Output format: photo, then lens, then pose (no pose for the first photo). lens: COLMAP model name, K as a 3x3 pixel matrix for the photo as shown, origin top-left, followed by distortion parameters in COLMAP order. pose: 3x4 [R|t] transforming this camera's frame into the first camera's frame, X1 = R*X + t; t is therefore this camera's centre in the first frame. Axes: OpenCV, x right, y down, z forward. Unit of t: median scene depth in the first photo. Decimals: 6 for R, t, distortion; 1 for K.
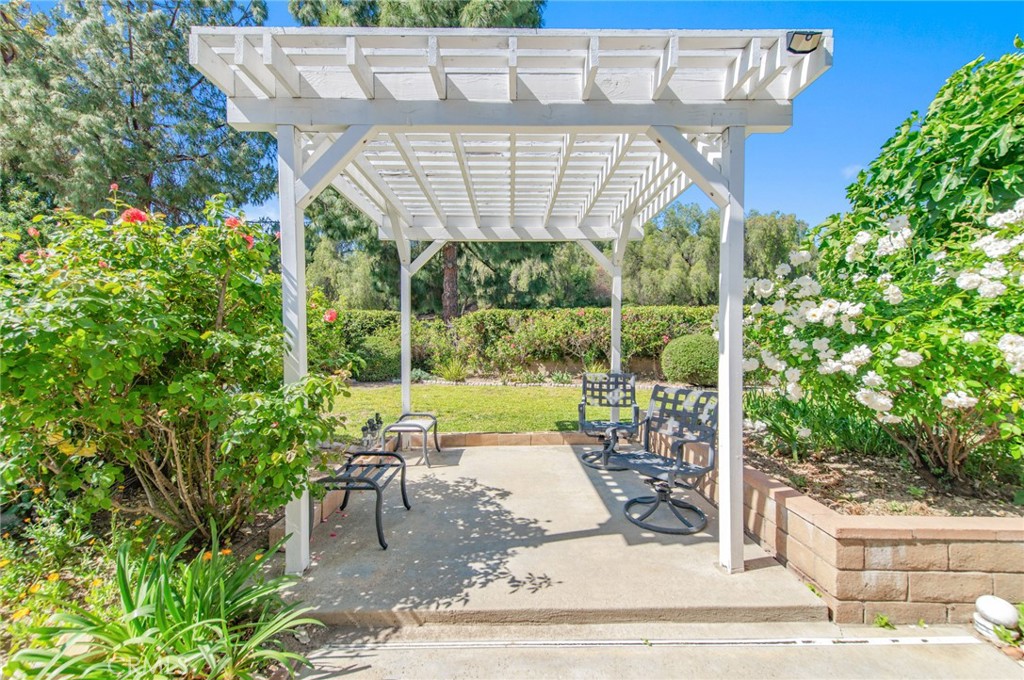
lens RADIAL K [[400.5, 0, 514.3], [0, 400.5, 340.9], [0, 0, 1]] dist [0.017280, -0.005210]
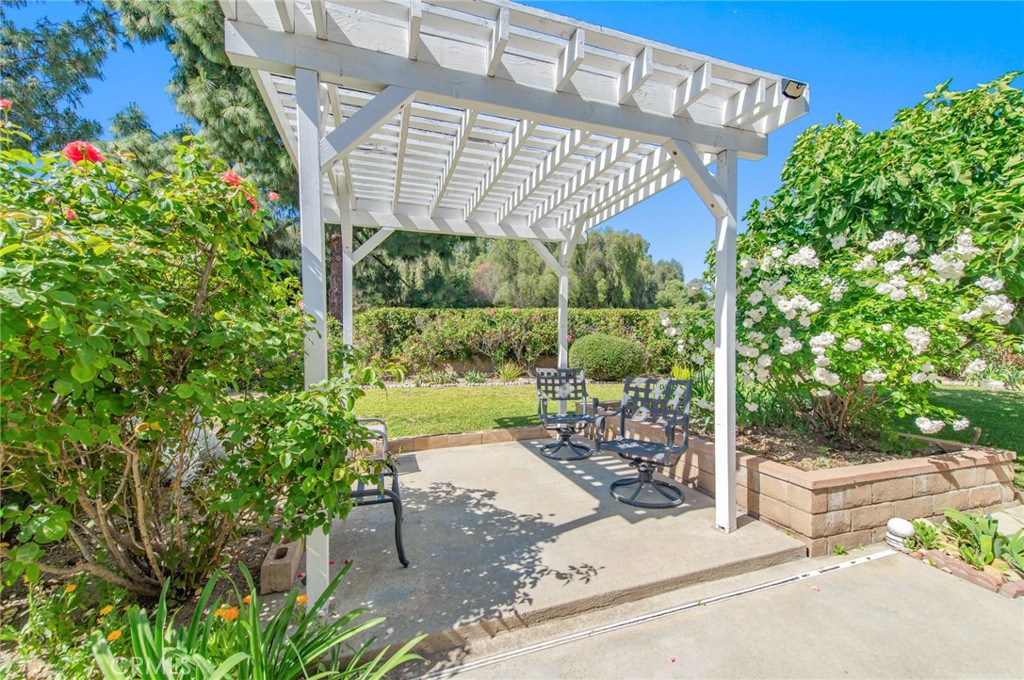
lens RADIAL K [[400.5, 0, 514.3], [0, 400.5, 340.9], [0, 0, 1]] dist [0.017280, -0.005210]
pose [[0.950344, -0.004017, 0.311175, -0.329845], [0.005485, 0.999978, -0.003842, 0.019235], [-0.311153, 0.005358, 0.950345, 0.067833]]
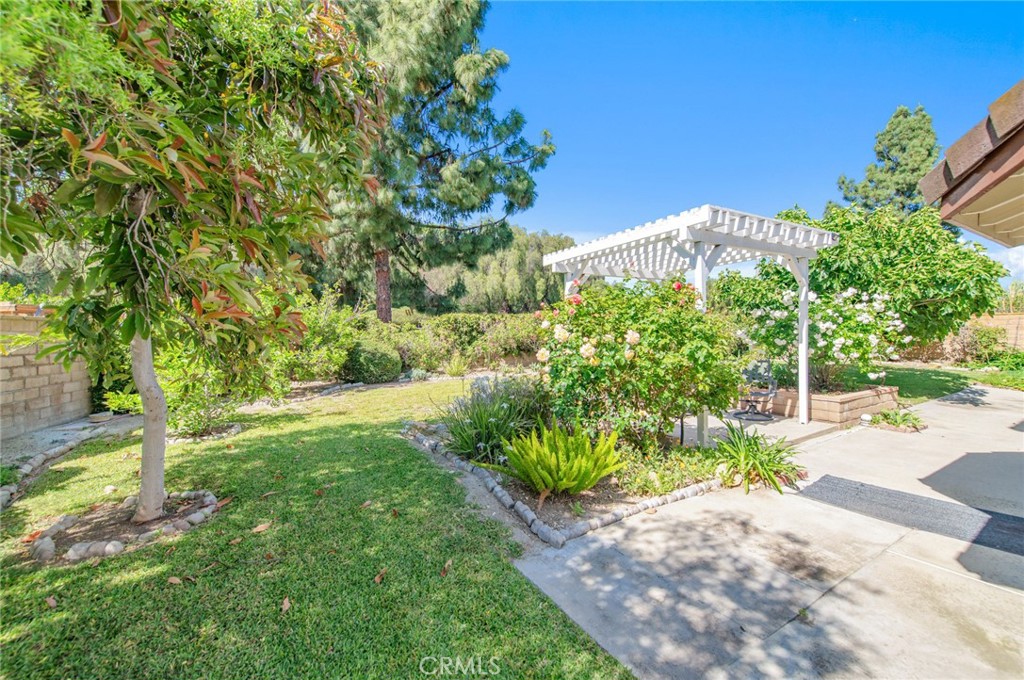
lens RADIAL K [[396.5, 0, 513.7], [0, 396.5, 347.5], [0, 0, 1]] dist [0.002352, 0.000064]
pose [[0.869159, -0.035229, 0.493276, -1.961936], [0.023915, 0.999287, 0.029227, -0.048676], [-0.493954, -0.013606, 0.869381, -0.262534]]
